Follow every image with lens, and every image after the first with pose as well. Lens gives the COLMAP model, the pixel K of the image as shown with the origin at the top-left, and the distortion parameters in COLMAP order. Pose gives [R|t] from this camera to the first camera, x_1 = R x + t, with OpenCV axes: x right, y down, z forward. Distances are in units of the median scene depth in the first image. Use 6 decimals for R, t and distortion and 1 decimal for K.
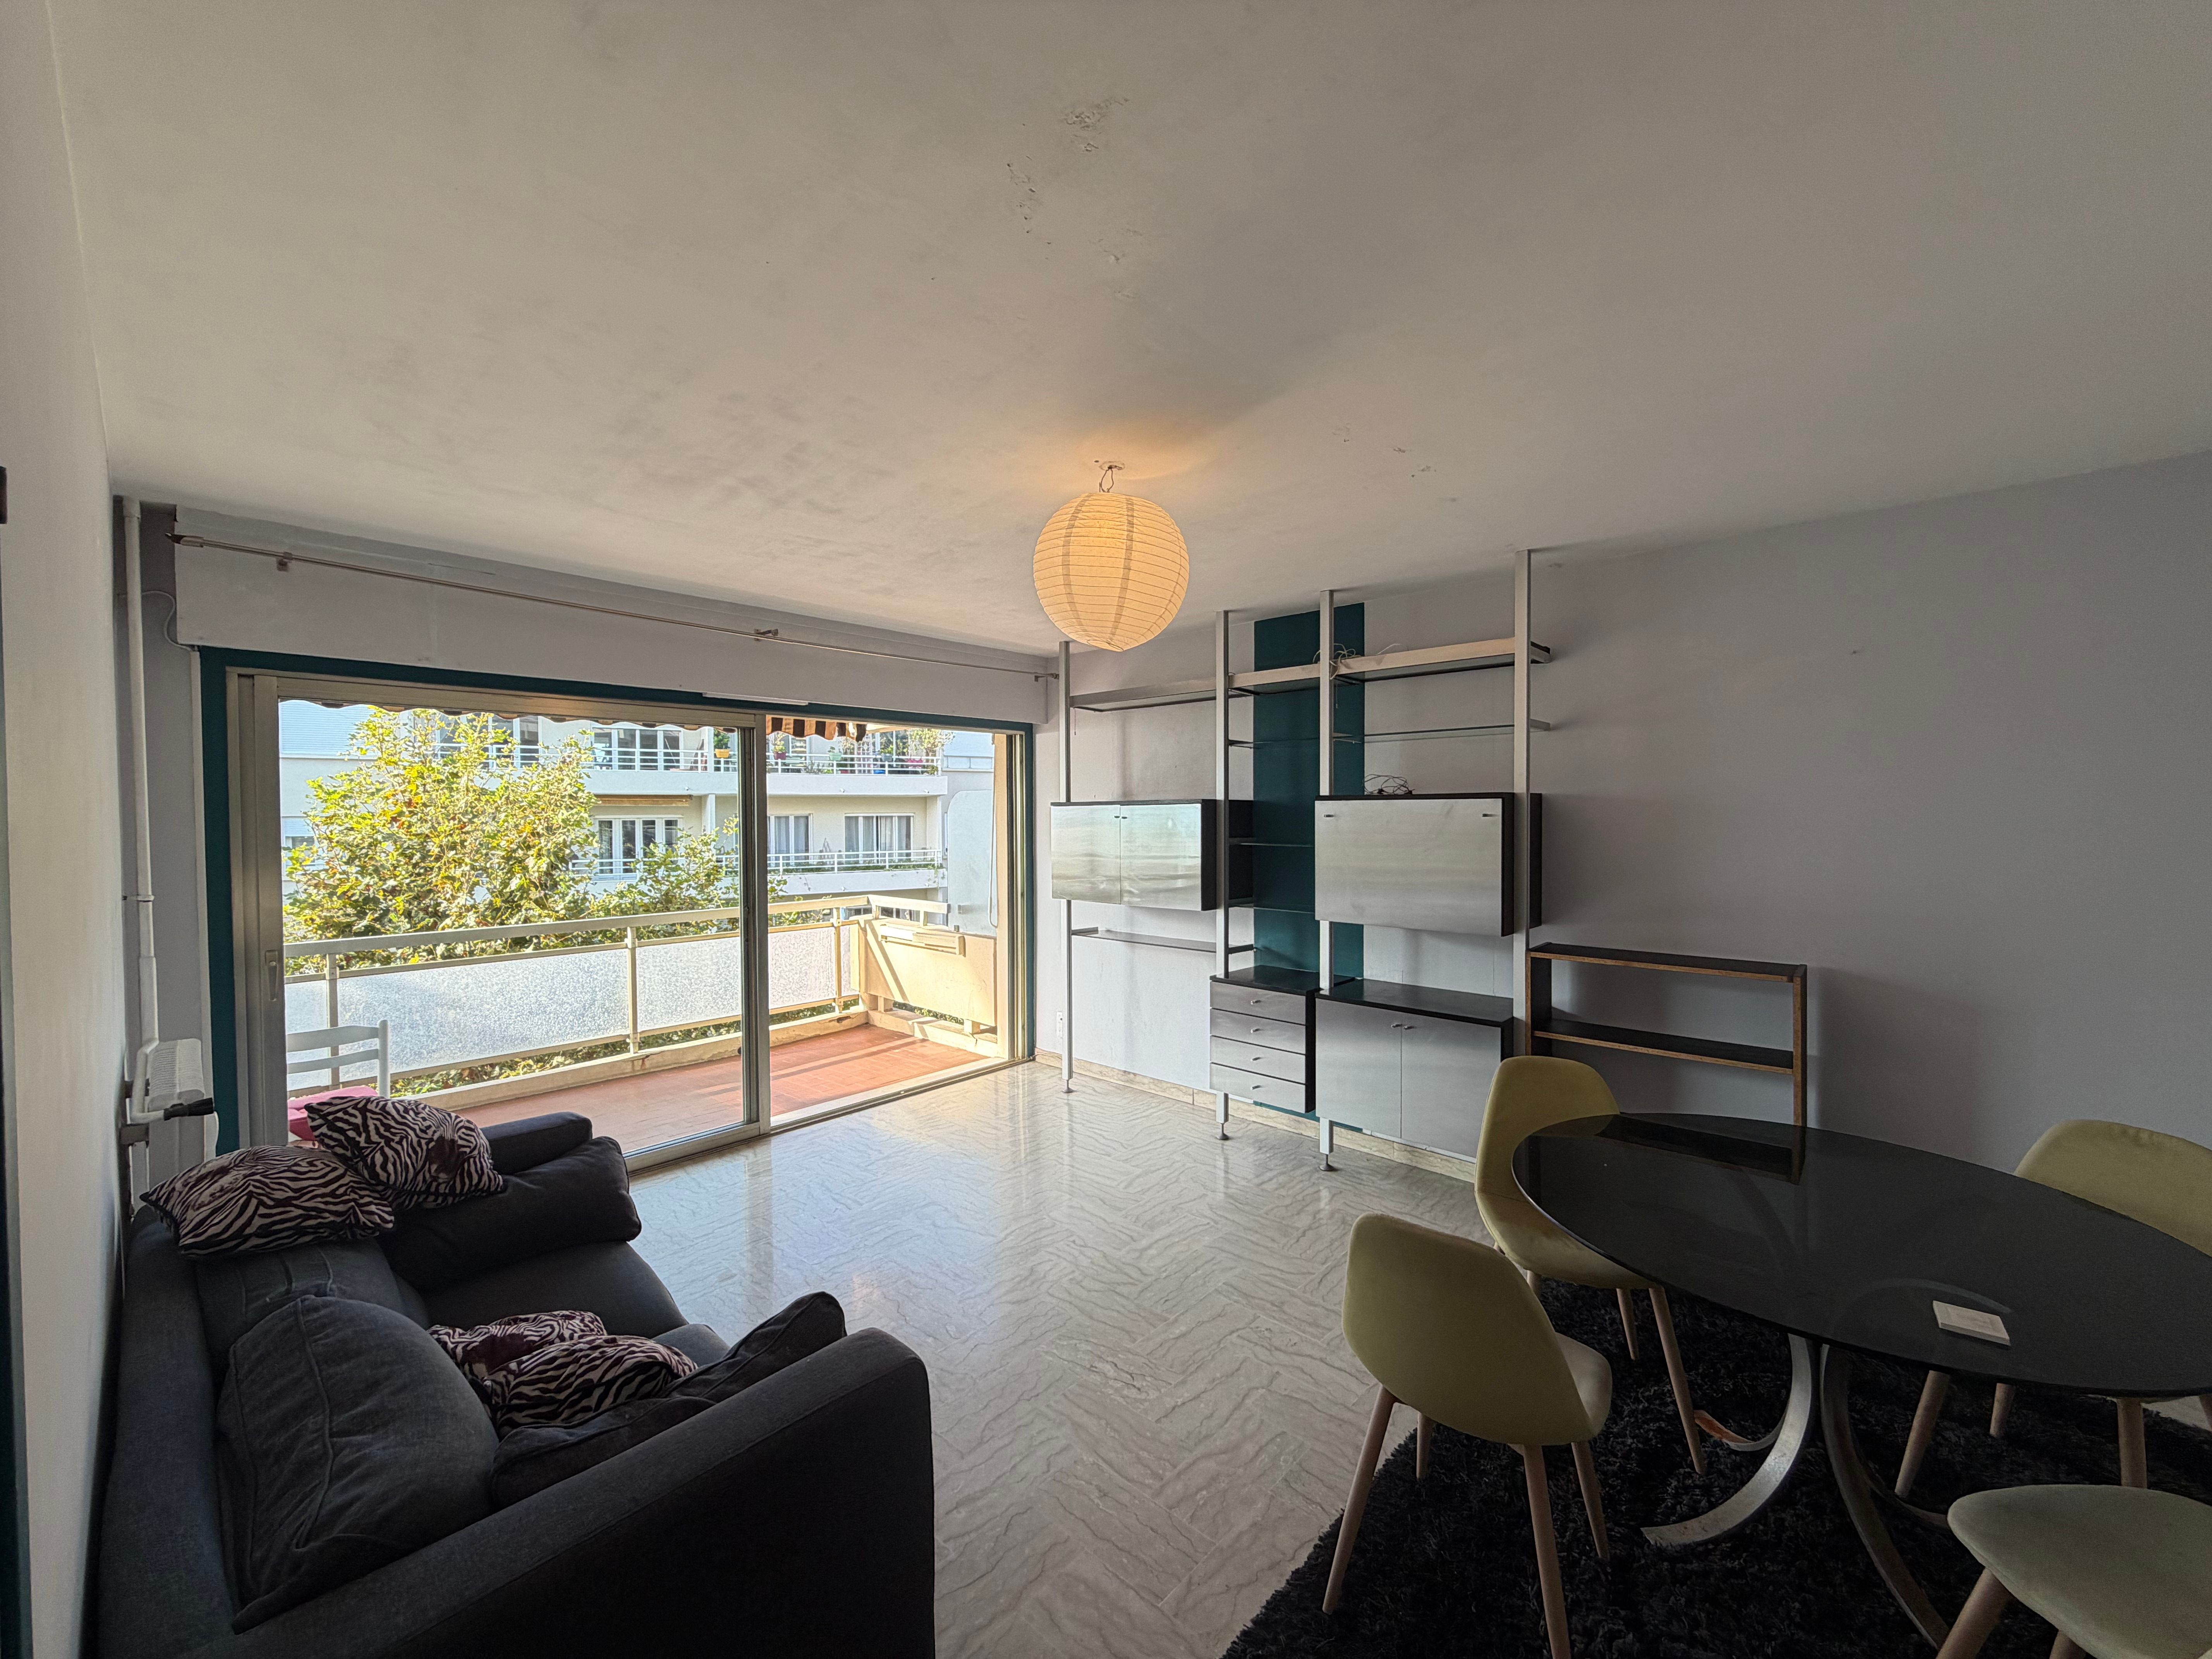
lens RADIAL K [[888.2, 0, 1099.2], [0, 888.2, 830.1], [0, 0, 1]] dist [0.001798, 0.000259]
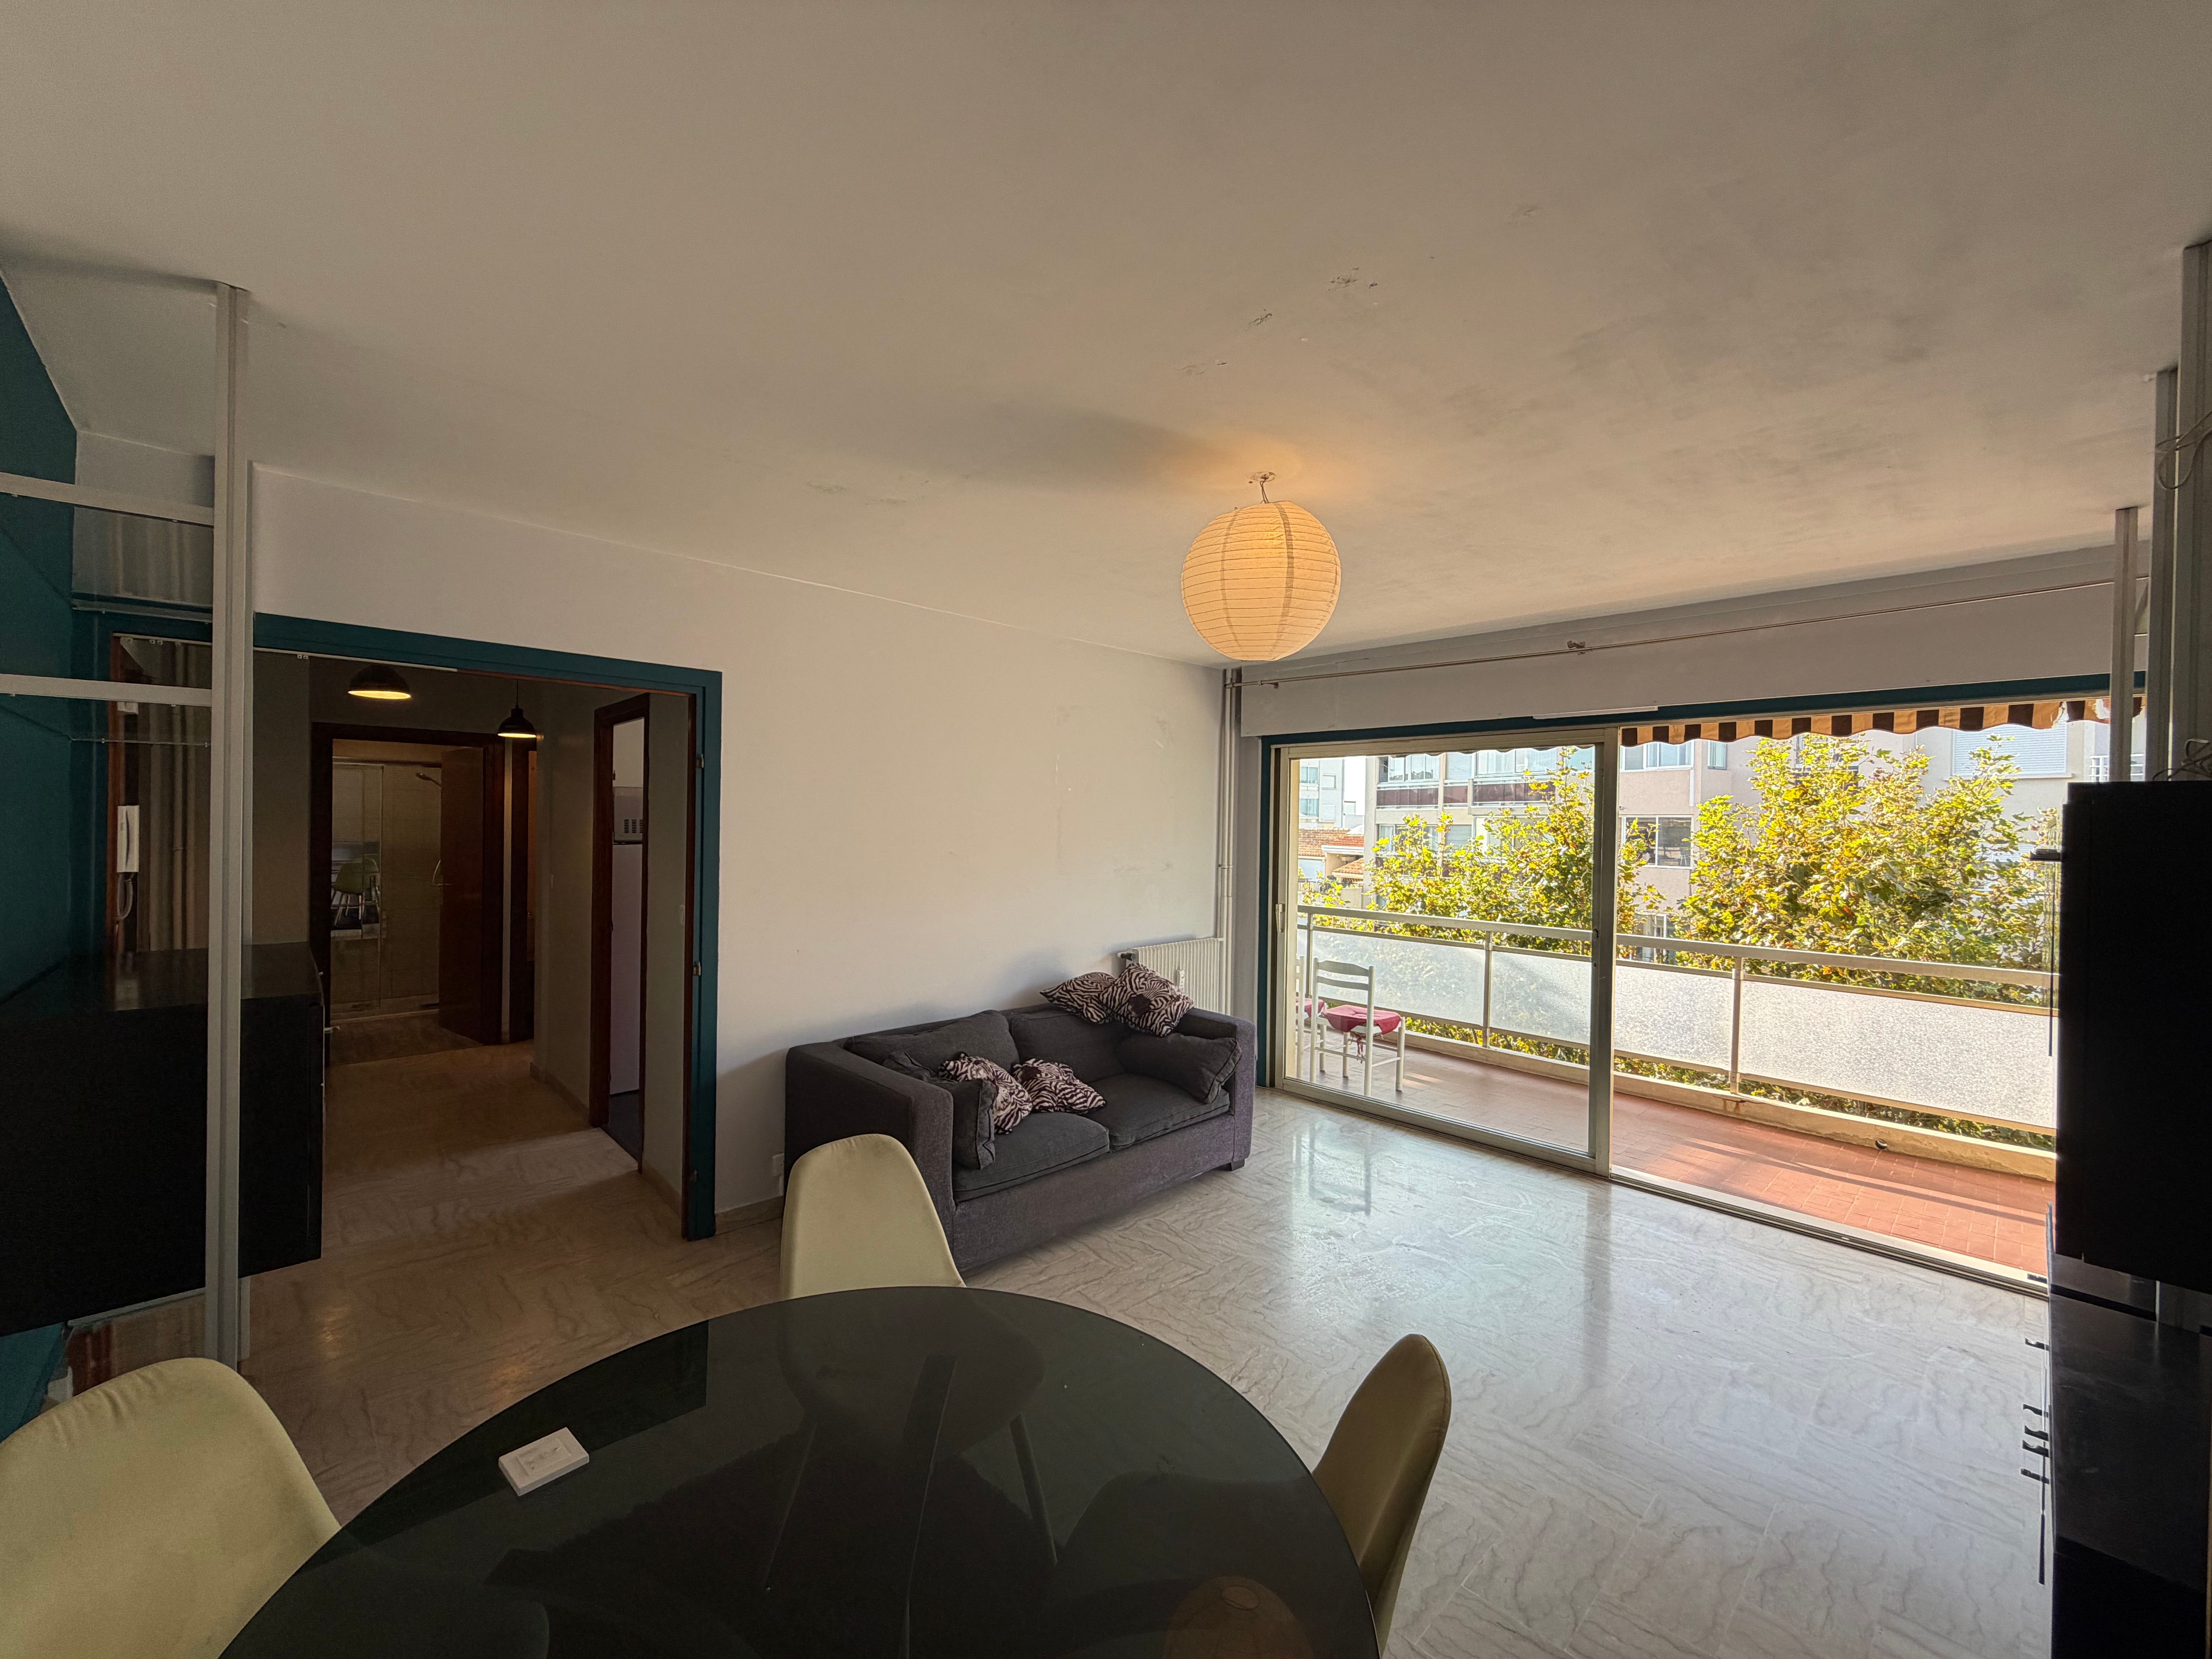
lens RADIAL K [[888.2, 0, 1099.2], [0, 888.2, 830.1], [0, 0, 1]] dist [0.001798, 0.000259]
pose [[-0.054057, 0.010309, -0.998485, 0.696068], [-0.038489, 0.999182, 0.012400, -0.014487], [0.997796, 0.039101, -0.053616, 0.606783]]
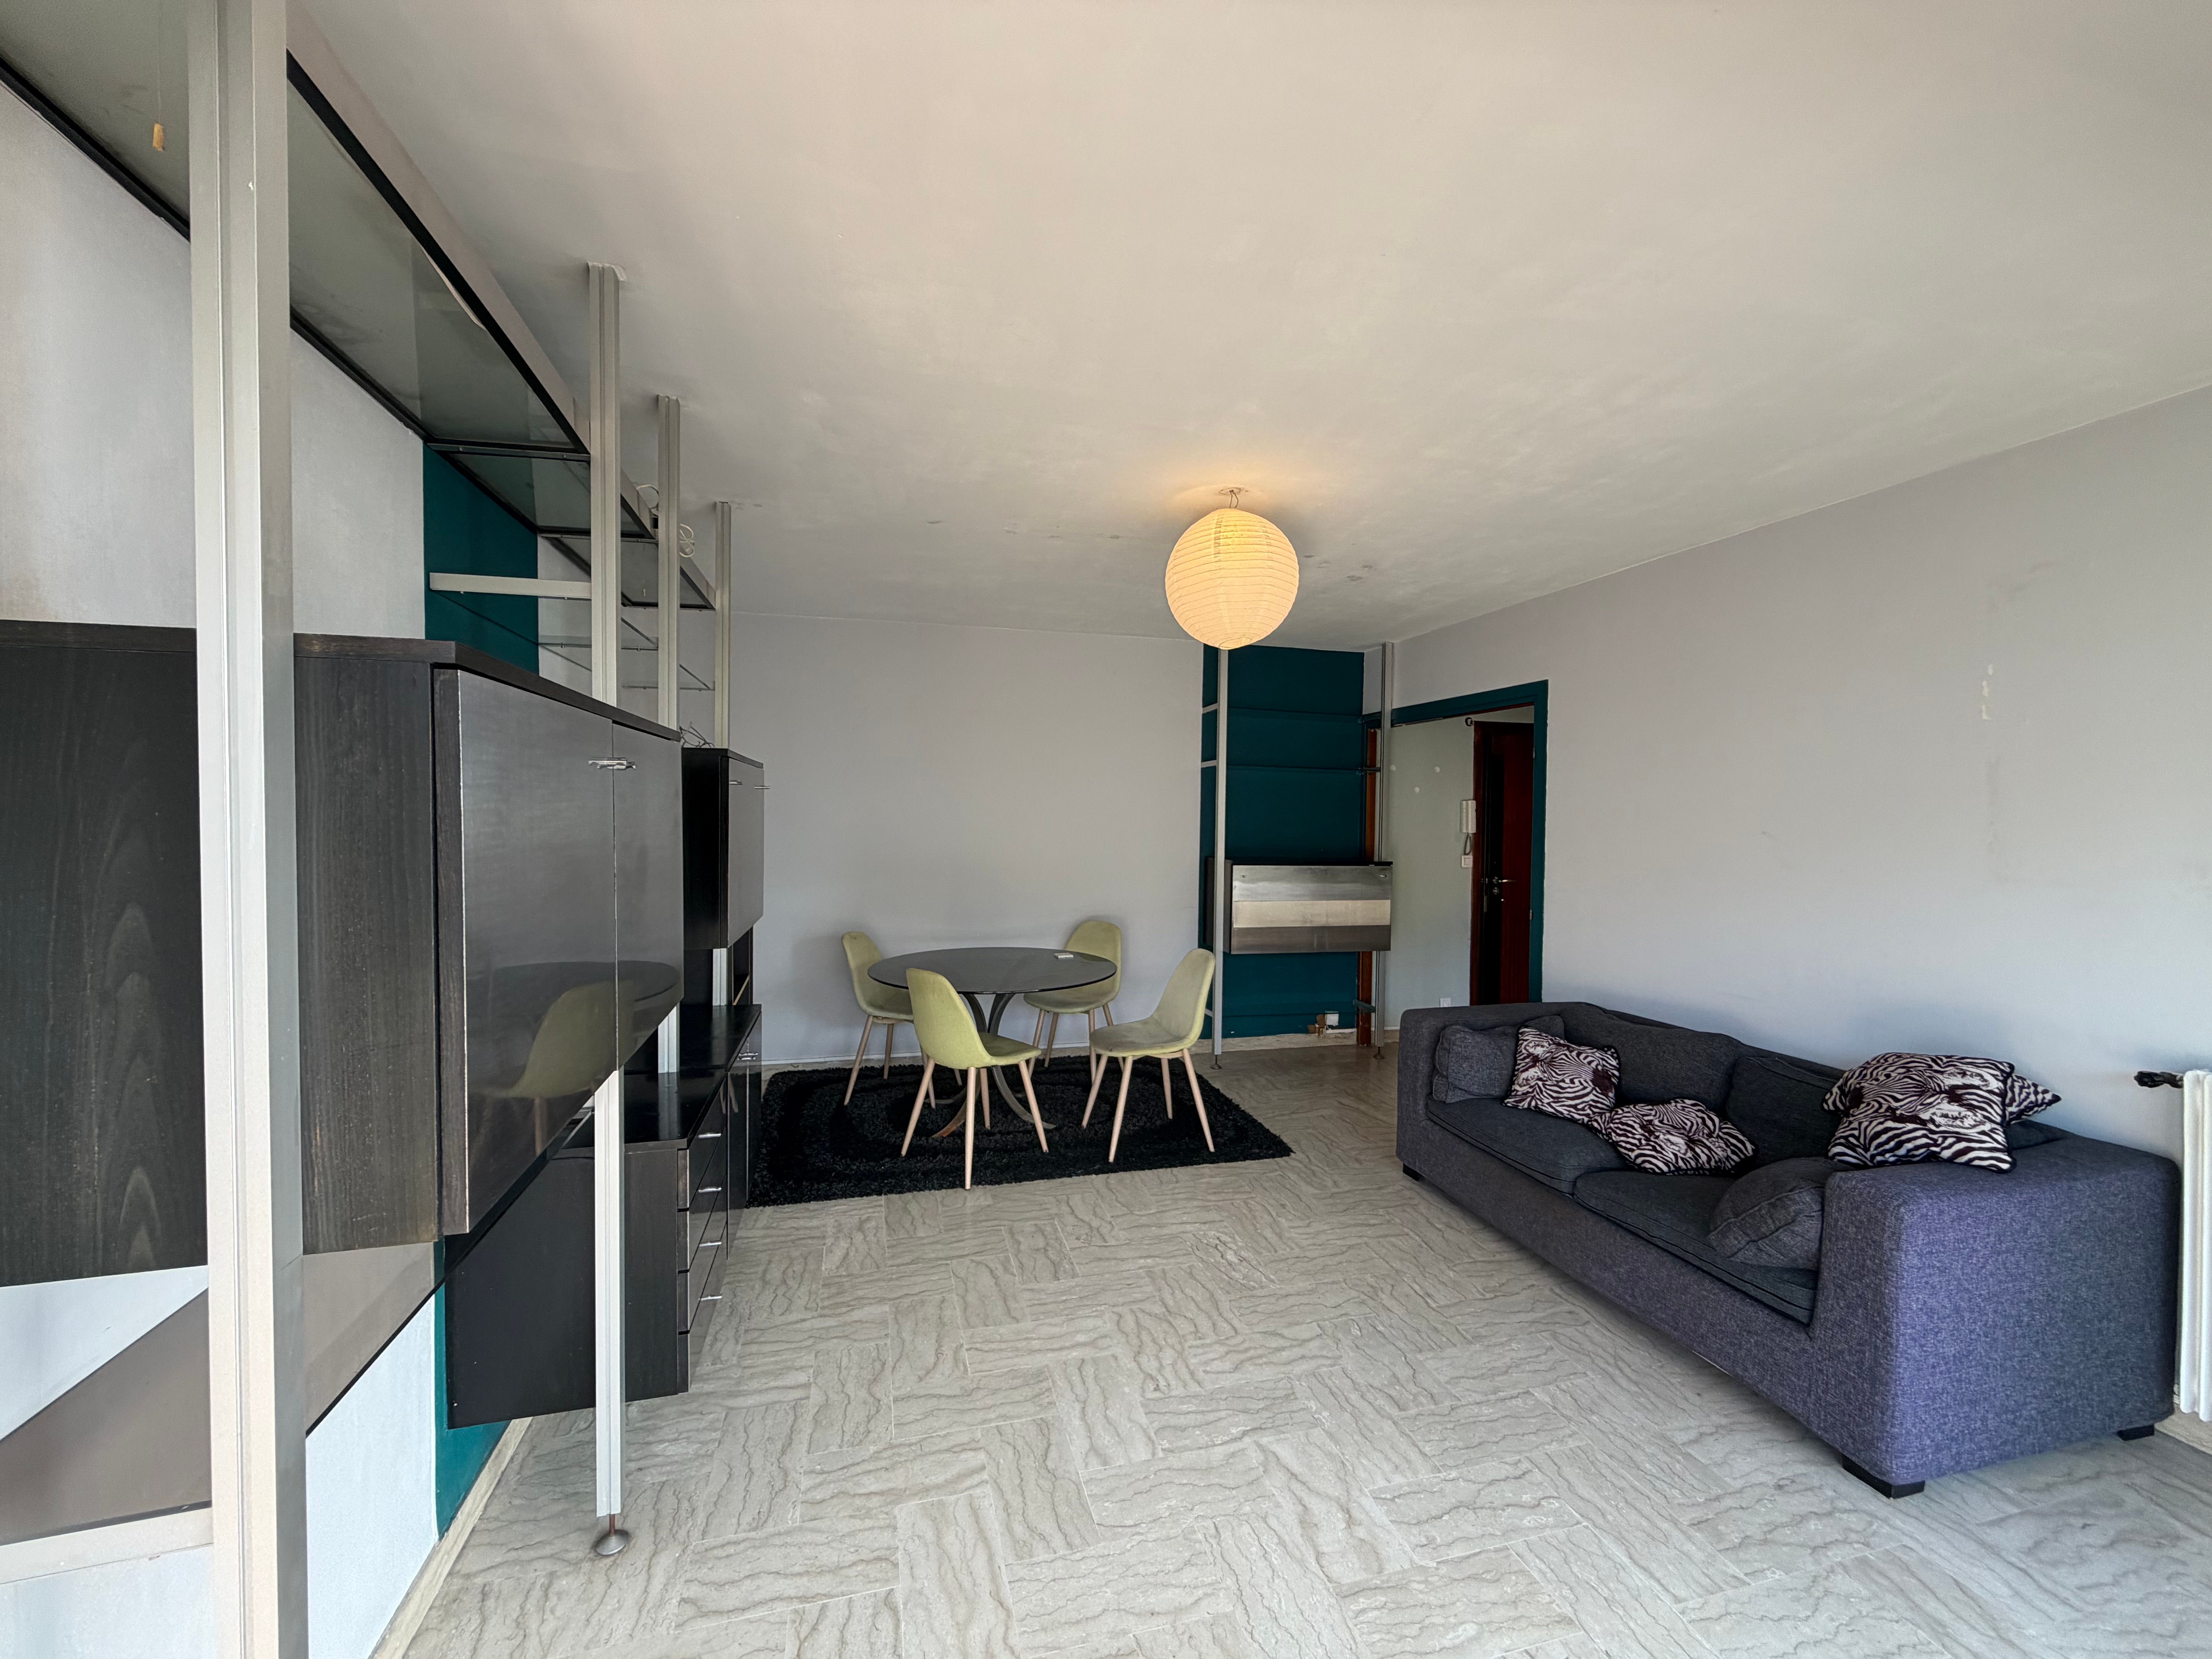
lens RADIAL K [[888.2, 0, 1099.2], [0, 888.2, 830.1], [0, 0, 1]] dist [0.001798, 0.000259]
pose [[-0.848482, -0.018725, 0.528893, -0.317868], [0.003498, 0.999154, 0.040985, -0.006872], [-0.529213, 0.036625, -0.847698, 1.442244]]
